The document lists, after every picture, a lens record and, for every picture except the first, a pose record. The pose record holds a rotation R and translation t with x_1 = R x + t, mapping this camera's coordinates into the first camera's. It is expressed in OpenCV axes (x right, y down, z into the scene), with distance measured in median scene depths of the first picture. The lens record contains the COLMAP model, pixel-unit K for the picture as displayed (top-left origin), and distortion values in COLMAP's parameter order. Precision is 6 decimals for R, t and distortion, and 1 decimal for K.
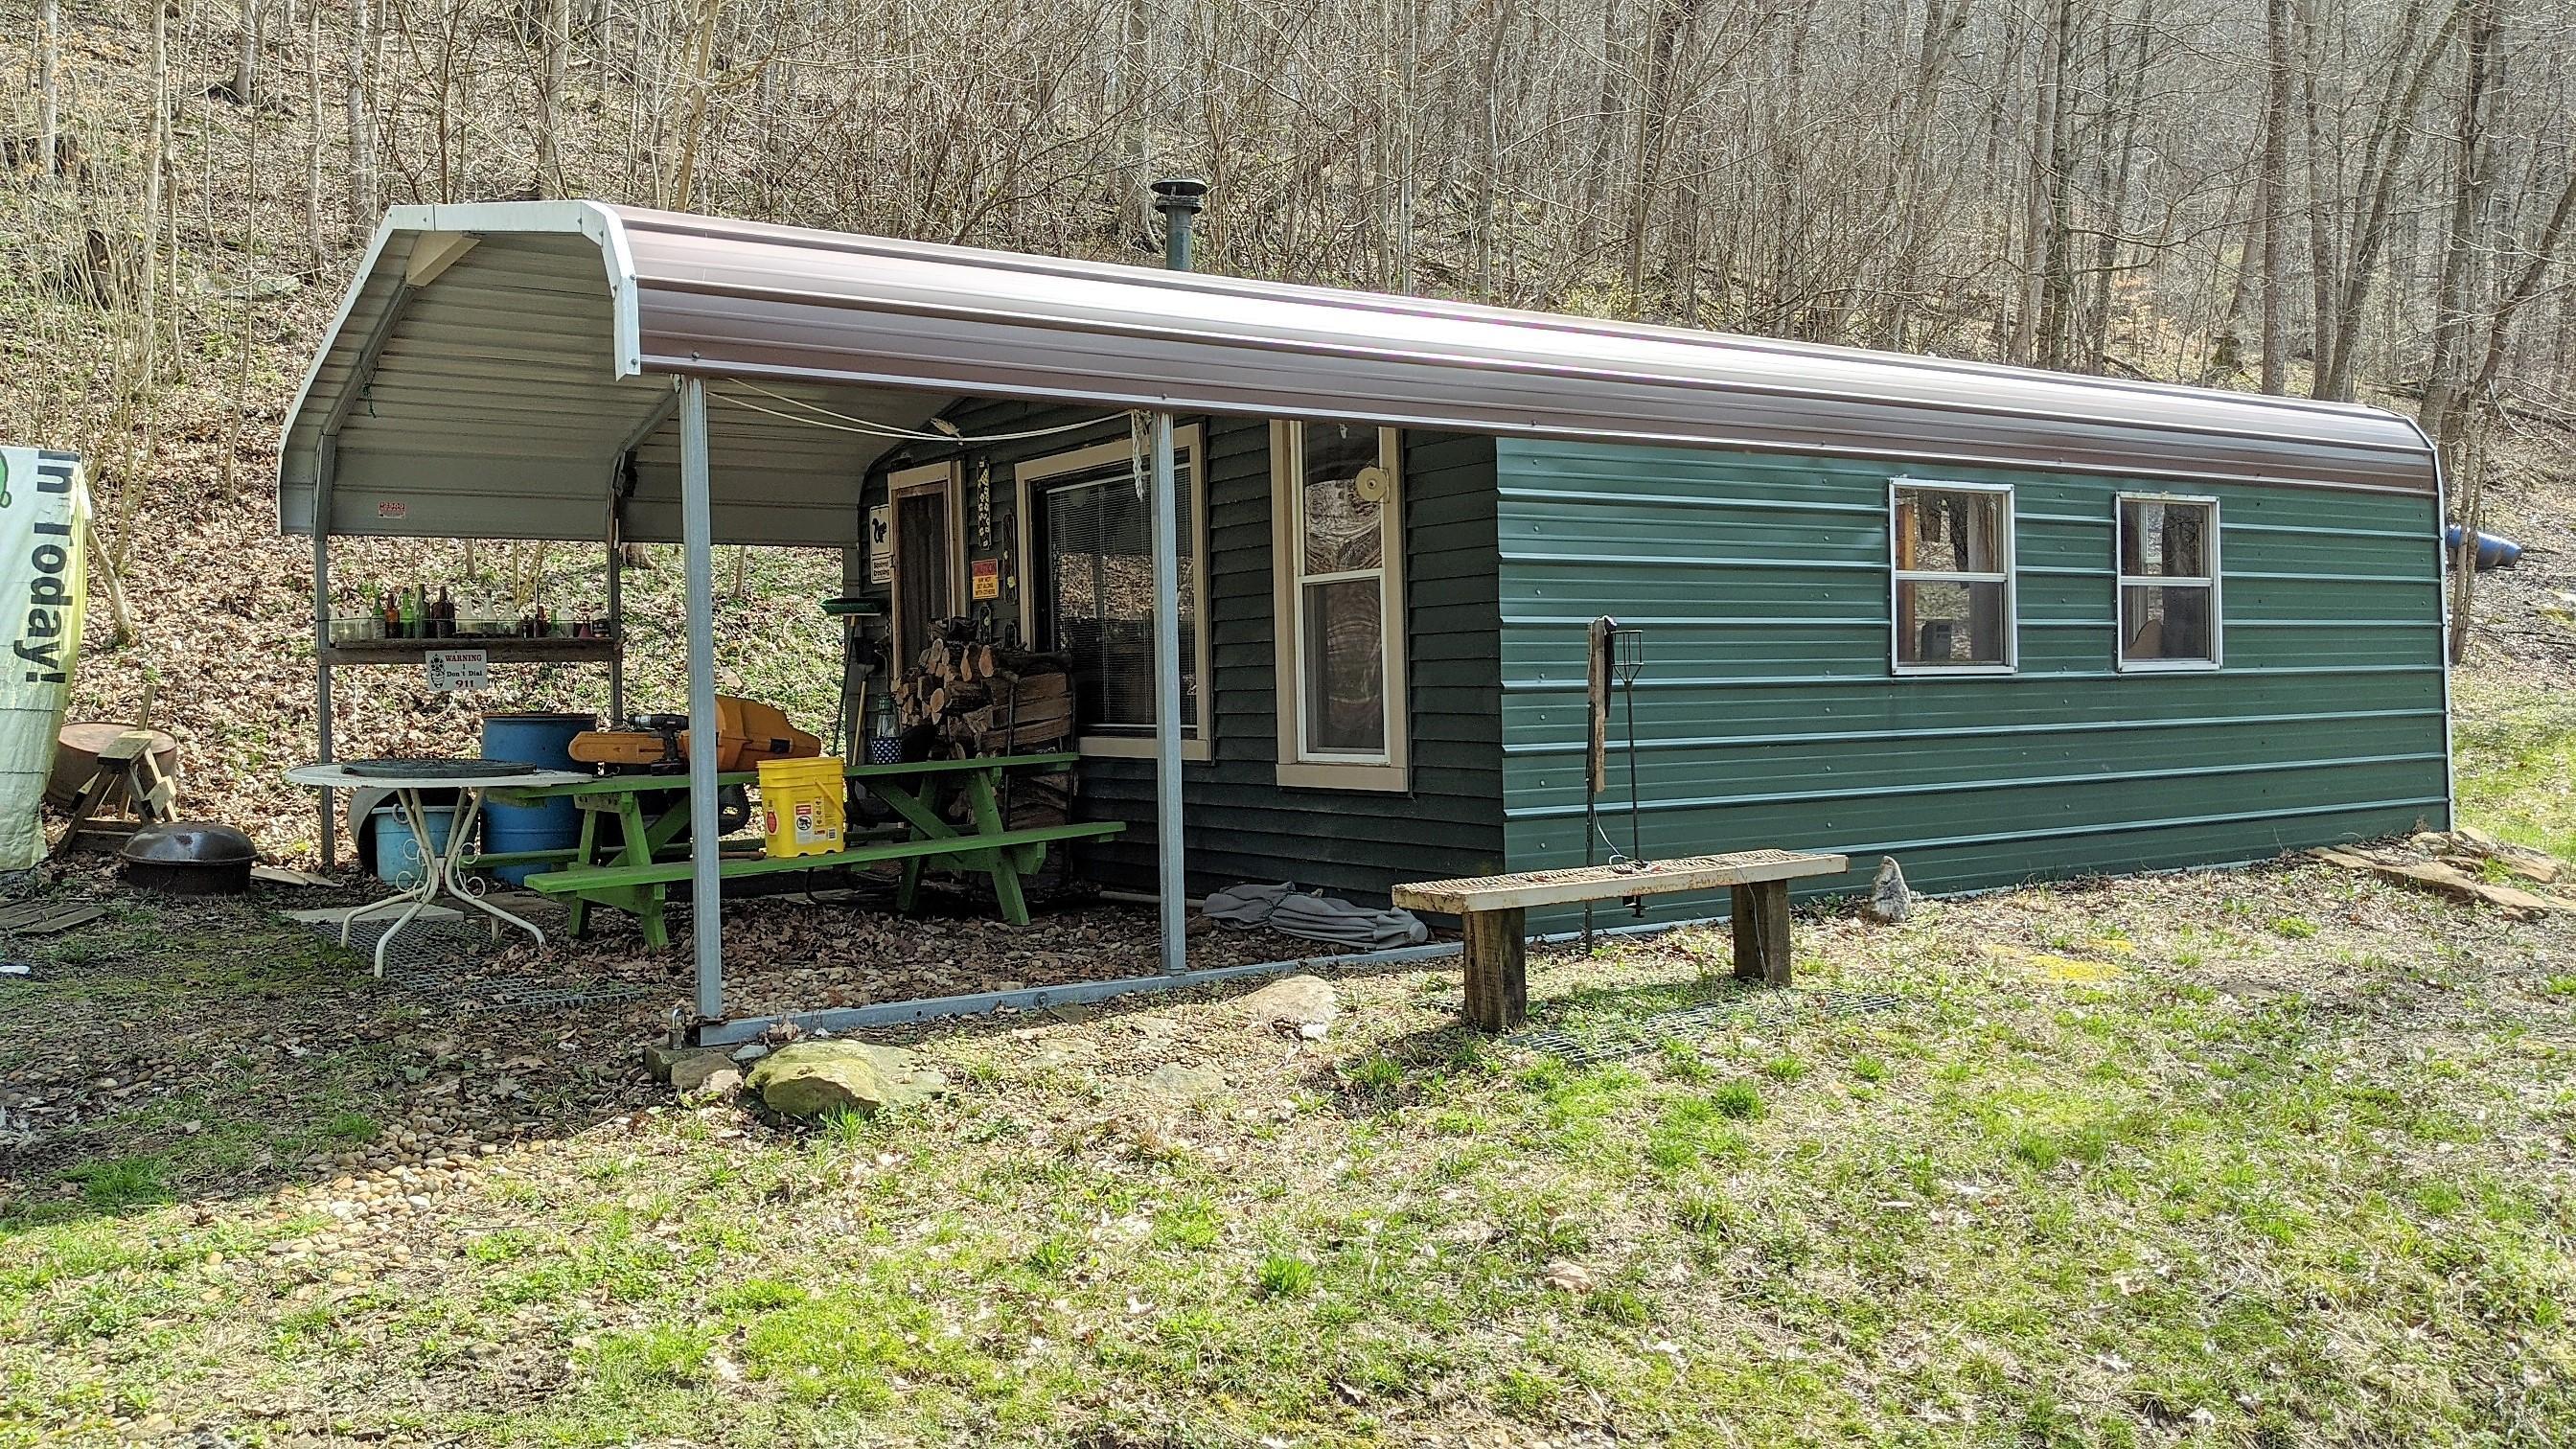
lens RADIAL K [[2051.6, 0, 1288.0], [0, 2051.6, 724.5], [0, 0, 1]] dist [0.072527, -0.001432]
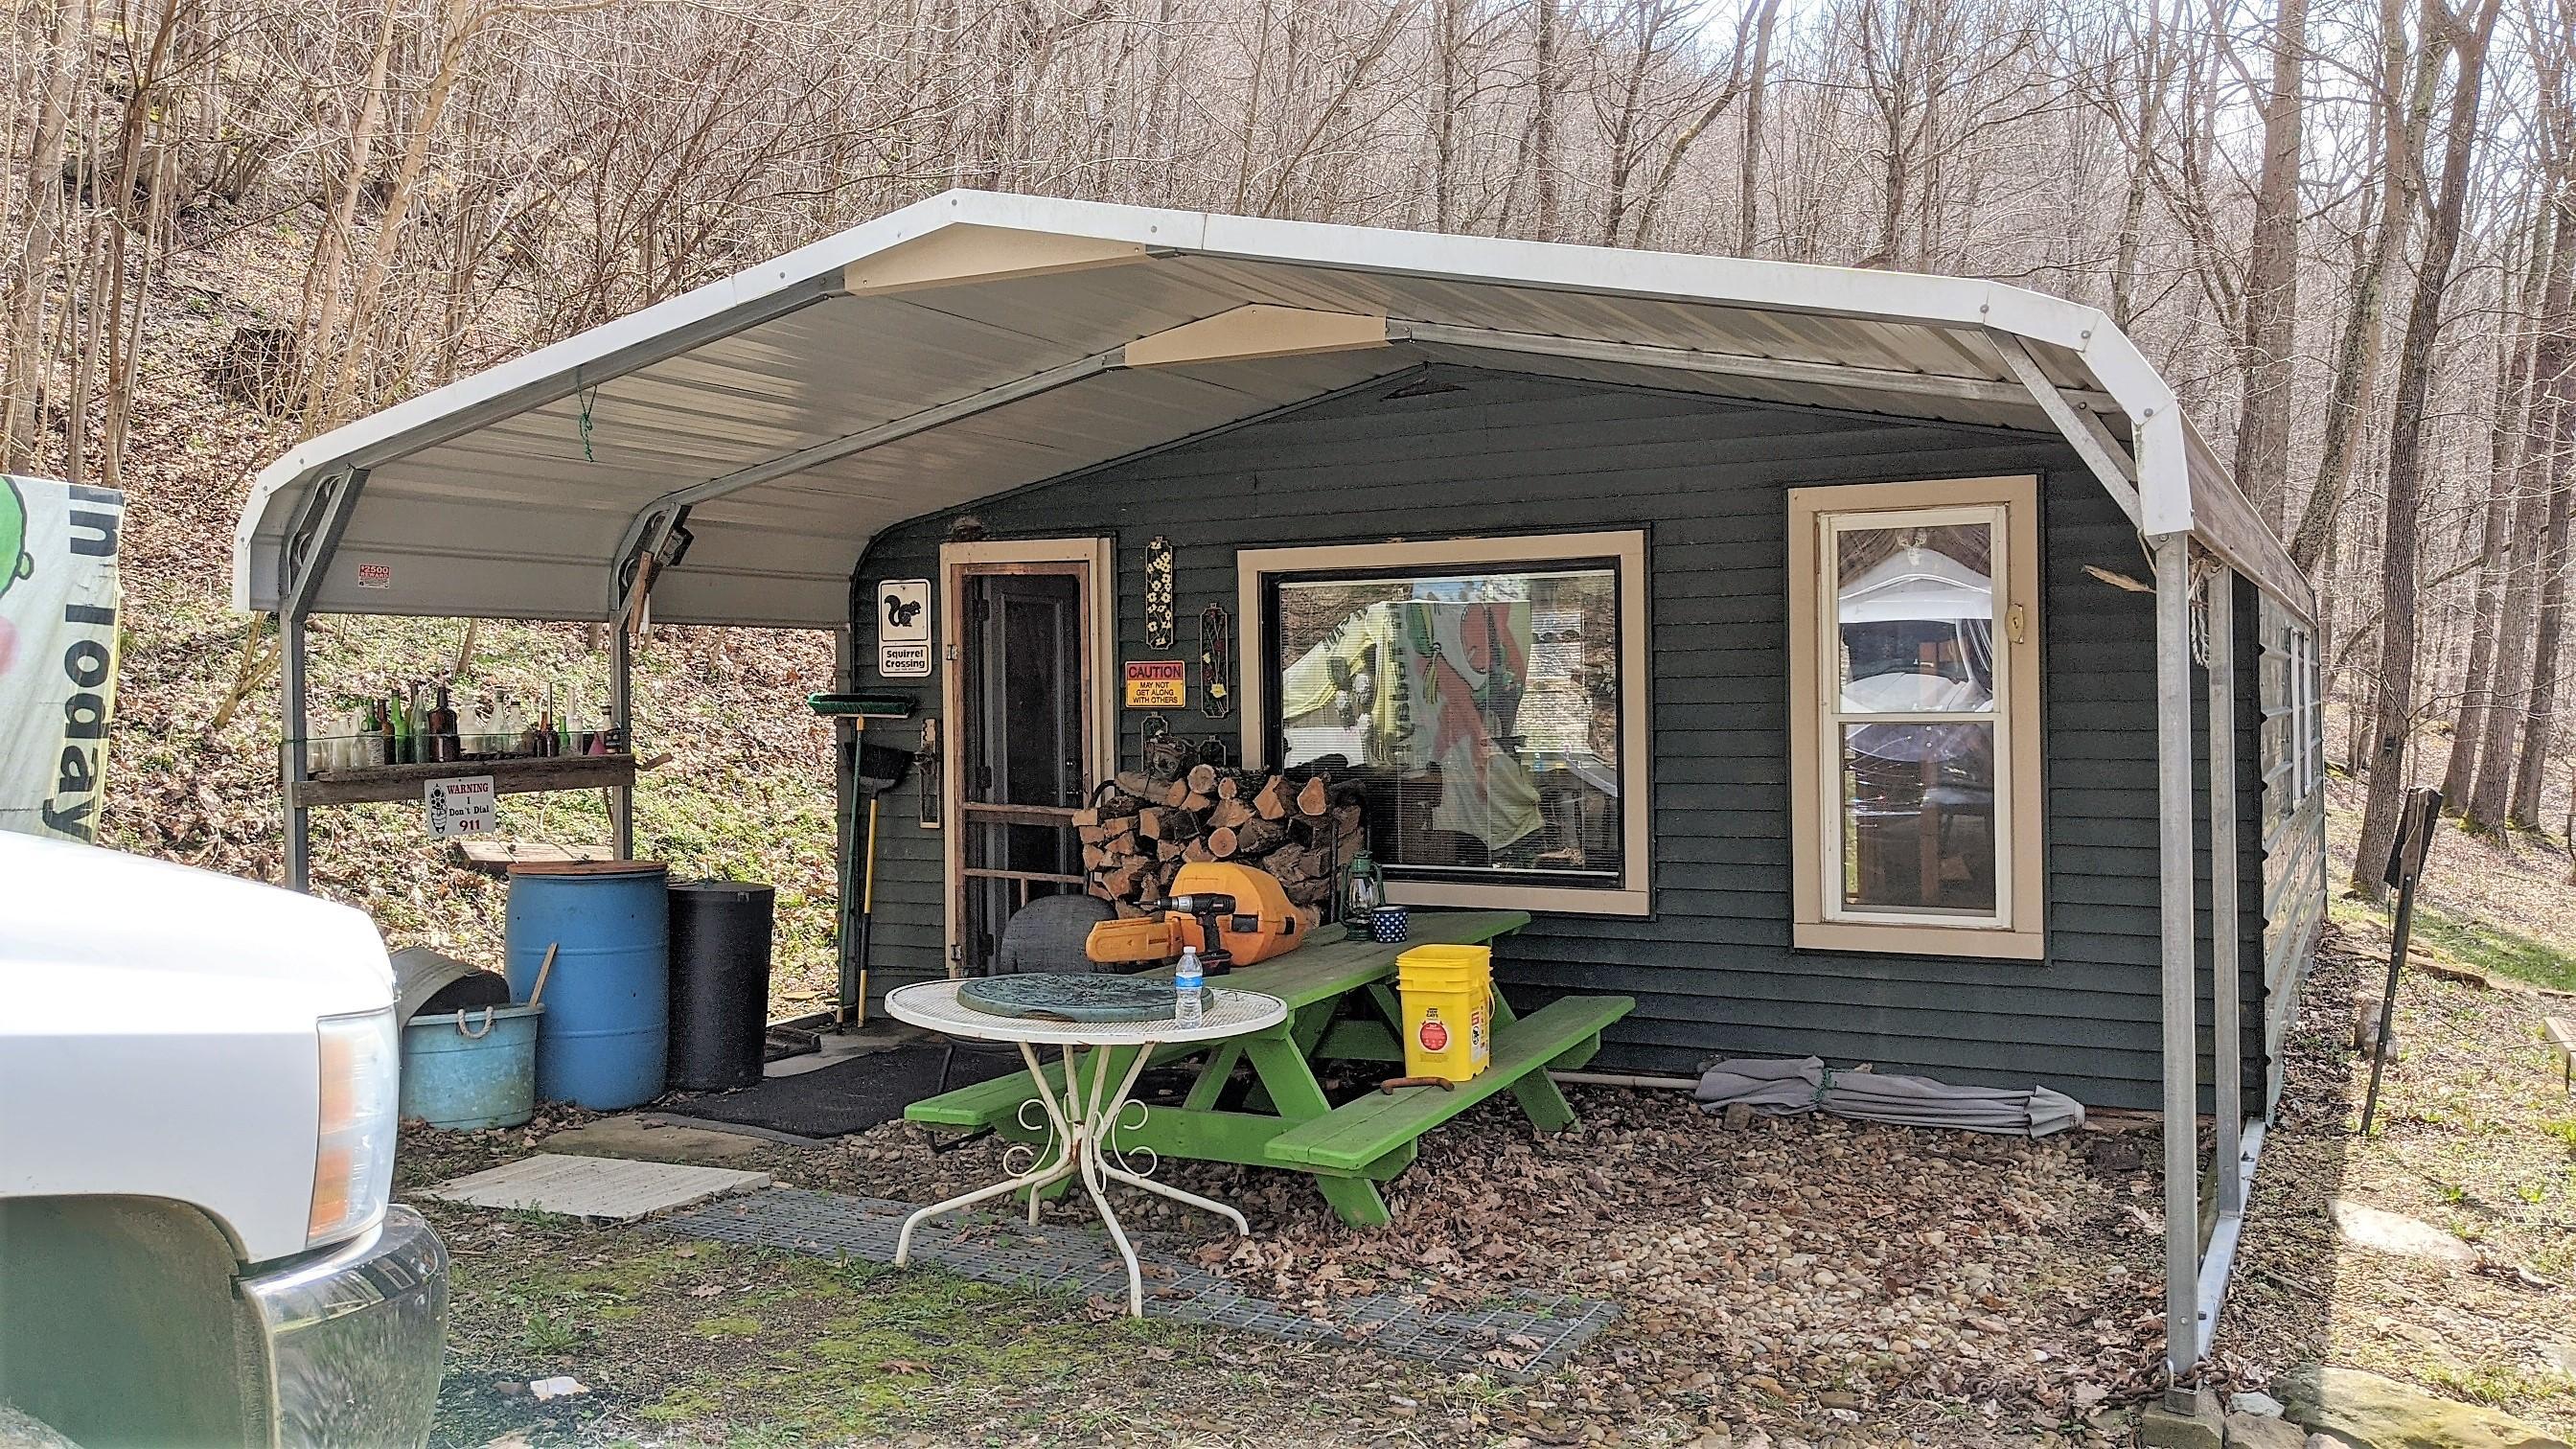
lens RADIAL K [[2051.6, 0, 1288.0], [0, 2051.6, 724.5], [0, 0, 1]] dist [0.072527, -0.001432]
pose [[0.872888, 0.001901, 0.487917, -0.580635], [0.002749, 0.999957, -0.008815, -0.054580], [-0.487913, 0.009036, 0.872845, 0.296629]]
